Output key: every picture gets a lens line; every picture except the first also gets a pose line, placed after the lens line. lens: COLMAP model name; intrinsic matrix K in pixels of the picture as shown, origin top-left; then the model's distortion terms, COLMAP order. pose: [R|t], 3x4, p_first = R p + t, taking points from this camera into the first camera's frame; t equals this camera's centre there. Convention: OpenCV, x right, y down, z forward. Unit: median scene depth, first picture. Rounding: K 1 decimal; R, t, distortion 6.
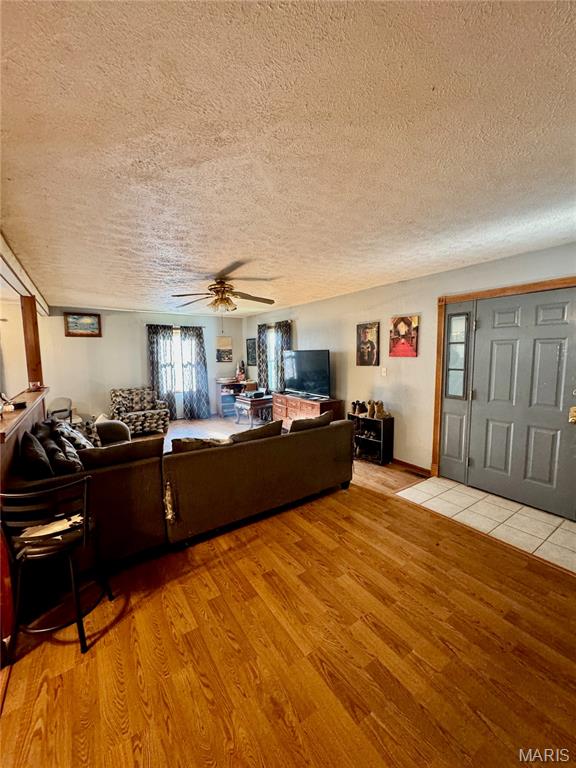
lens RADIAL K [[306.4, 0, 287.6], [0, 306.4, 382.9], [0, 0, 1]] dist [-0.000301, -0.000227]
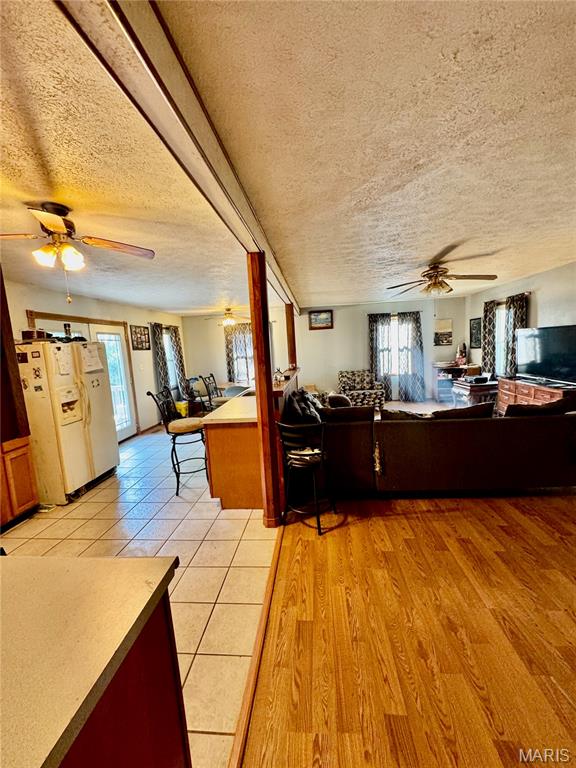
lens RADIAL K [[306.4, 0, 288.0], [0, 306.4, 382.6], [0, 0, 1]] dist [-0.000301, -0.000227]
pose [[0.771817, 0.040761, -0.634537, 0.073655], [-0.011629, 0.998681, 0.050009, 0.013759], [0.635739, -0.031219, 0.771273, -0.123662]]
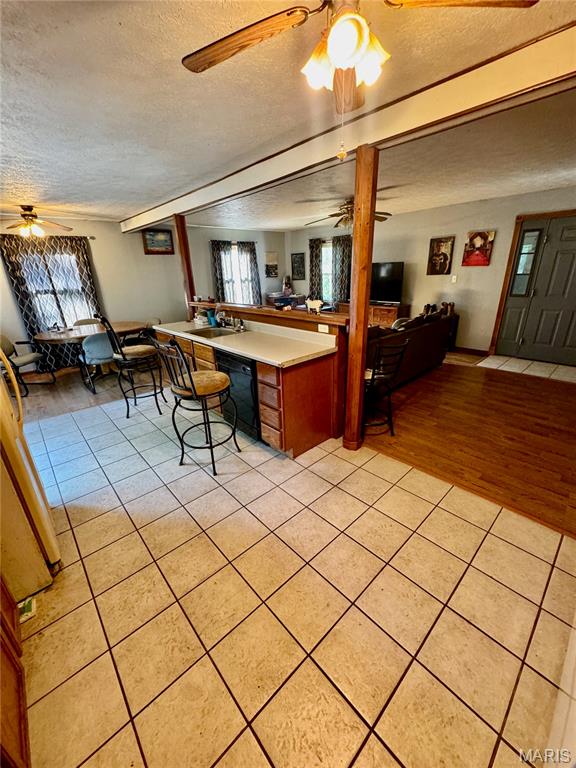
lens RADIAL K [[306.4, 0, 287.3], [0, 306.4, 383.3], [0, 0, 1]] dist [-0.000301, -0.000227]
pose [[0.989387, -0.072318, 0.126027, -0.669669], [0.037469, 0.964992, 0.259588, 0.029737], [-0.140388, -0.252111, 0.957461, -0.269800]]
